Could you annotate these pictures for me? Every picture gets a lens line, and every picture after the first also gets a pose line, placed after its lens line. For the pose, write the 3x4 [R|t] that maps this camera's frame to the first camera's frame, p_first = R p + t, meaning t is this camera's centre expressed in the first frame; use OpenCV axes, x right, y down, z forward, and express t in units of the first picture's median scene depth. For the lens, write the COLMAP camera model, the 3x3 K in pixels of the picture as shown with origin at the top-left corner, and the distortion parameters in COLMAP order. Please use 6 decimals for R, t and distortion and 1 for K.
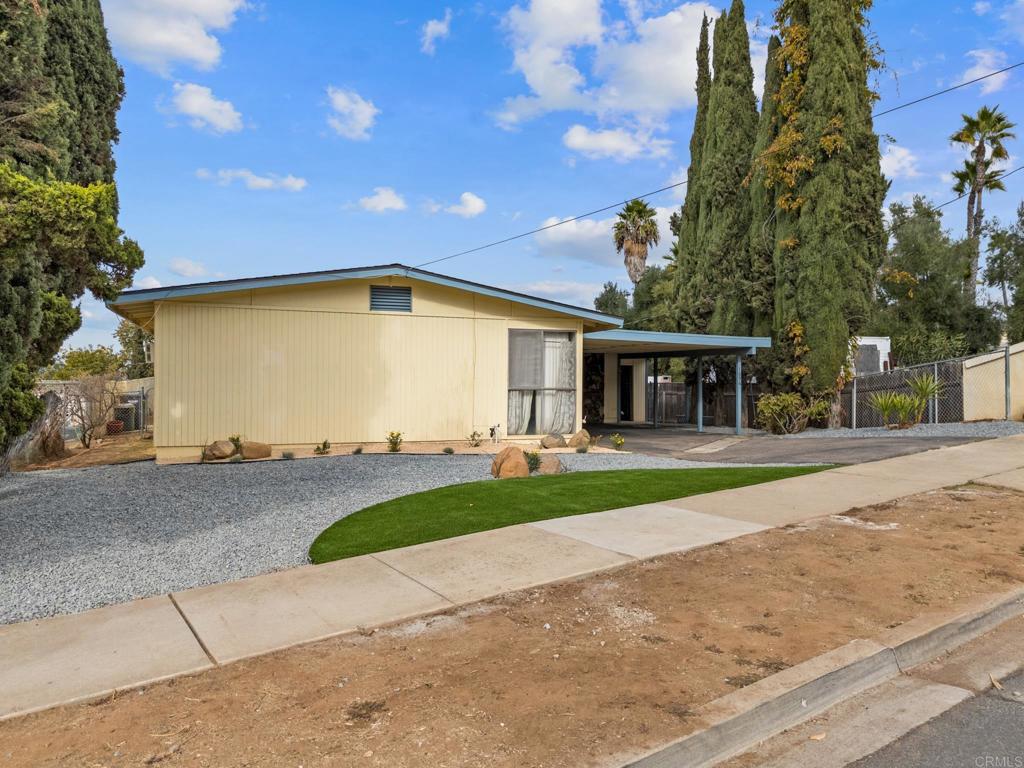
lens RADIAL K [[793.0, 0, 513.3], [0, 793.0, 389.1], [0, 0, 1]] dist [0.022250, -0.026542]
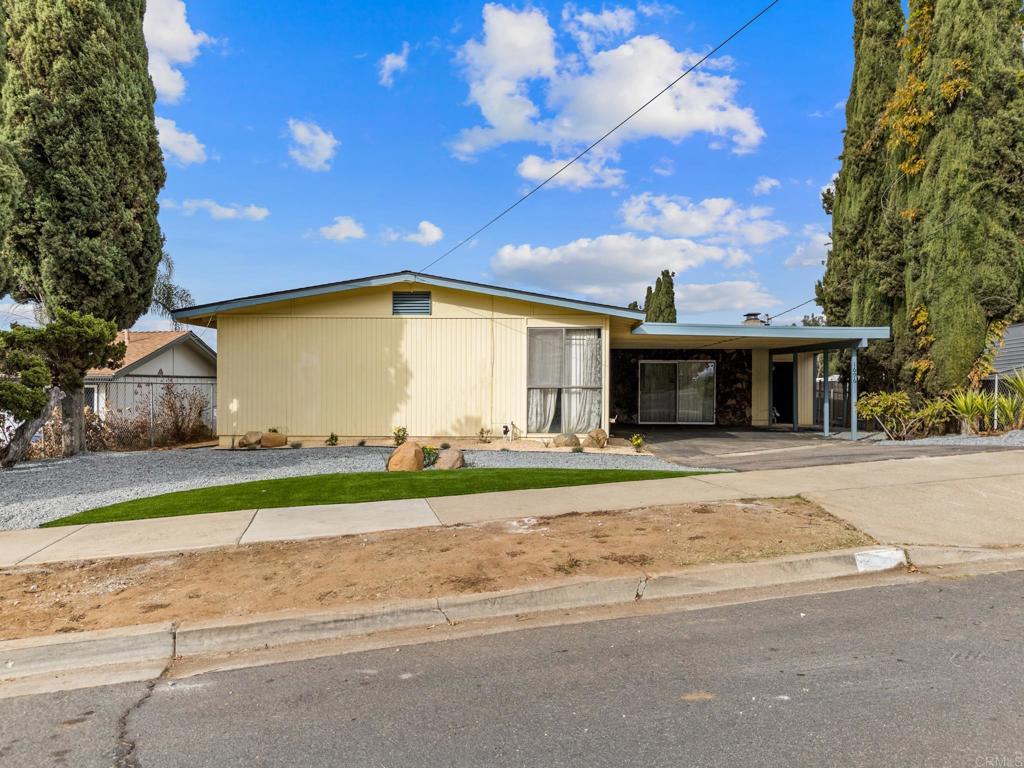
lens RADIAL K [[793.0, 0, 495.2], [0, 793.0, 387.0], [0, 0, 1]] dist [0.022250, -0.026542]
pose [[0.910589, -0.001792, -0.413310, 0.305507], [0.000605, 0.999995, -0.003003, 0.002082], [0.413314, 0.002484, 0.910585, 0.052320]]
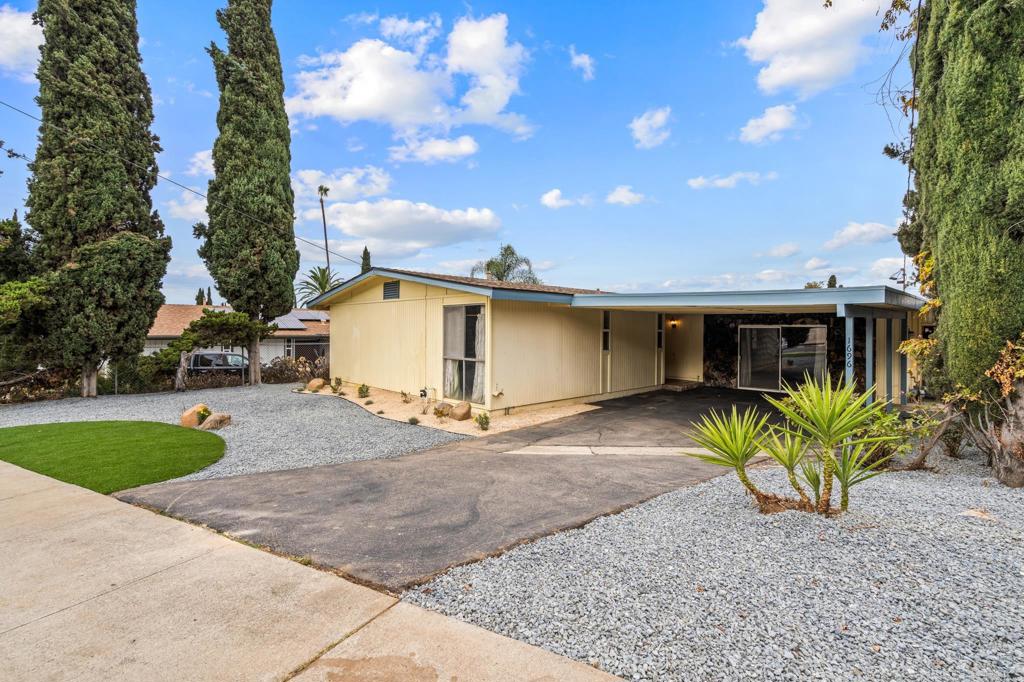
lens RADIAL K [[473.1, 0, 508.0], [0, 473.1, 326.0], [0, 0, 1]] dist [-0.004261, 0.001016]
pose [[0.374377, -0.006288, -0.927255, 0.558272], [-0.005598, 0.999943, -0.009041, -0.034213], [0.927260, 0.008576, 0.374321, 0.674874]]
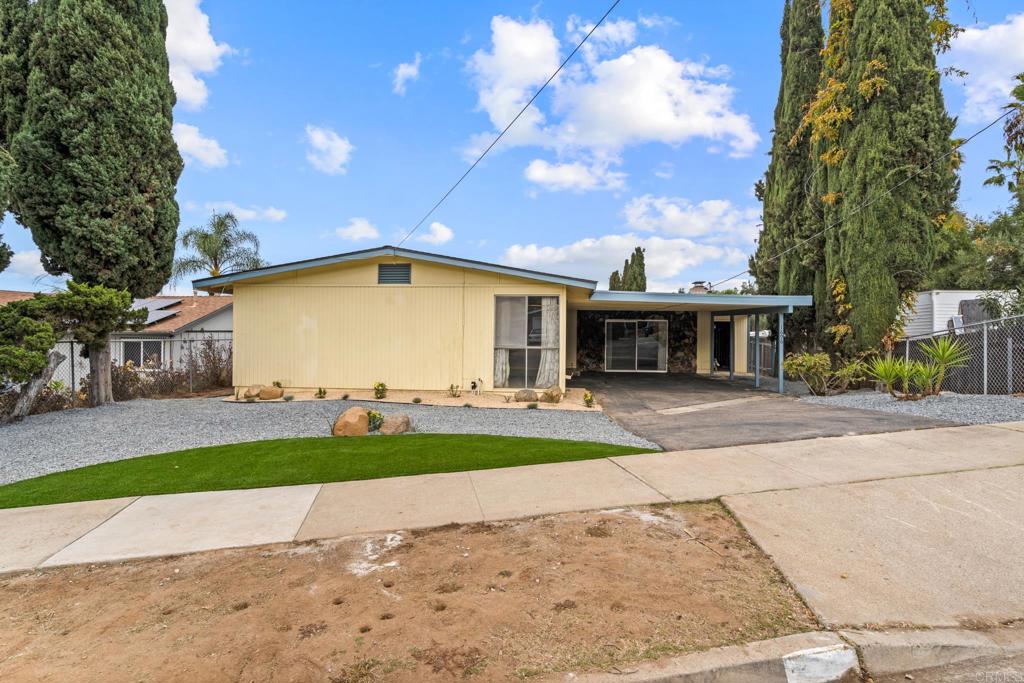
lens RADIAL K [[564.2, 0, 501.4], [0, 564.2, 332.8], [0, 0, 1]] dist [-0.019494, 0.008812]
pose [[0.894799, 0.004500, -0.446446, 0.303807], [-0.004770, 0.999988, 0.000520, -0.018421], [0.446443, 0.001664, 0.894810, 0.217191]]
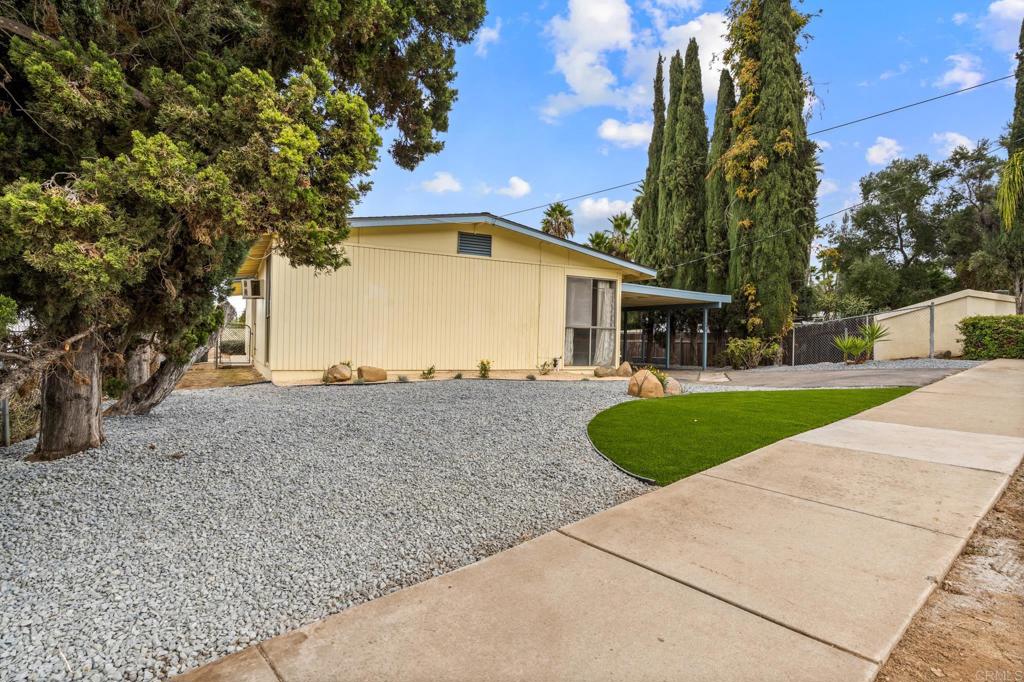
lens RADIAL K [[564.2, 0, 505.7], [0, 564.2, 345.2], [0, 0, 1]] dist [-0.019494, 0.008812]
pose [[0.991448, 0.016314, 0.129481, -0.167286], [-0.016418, 0.999865, -0.000264, 0.023838], [-0.129467, -0.001864, 0.991582, 0.140769]]
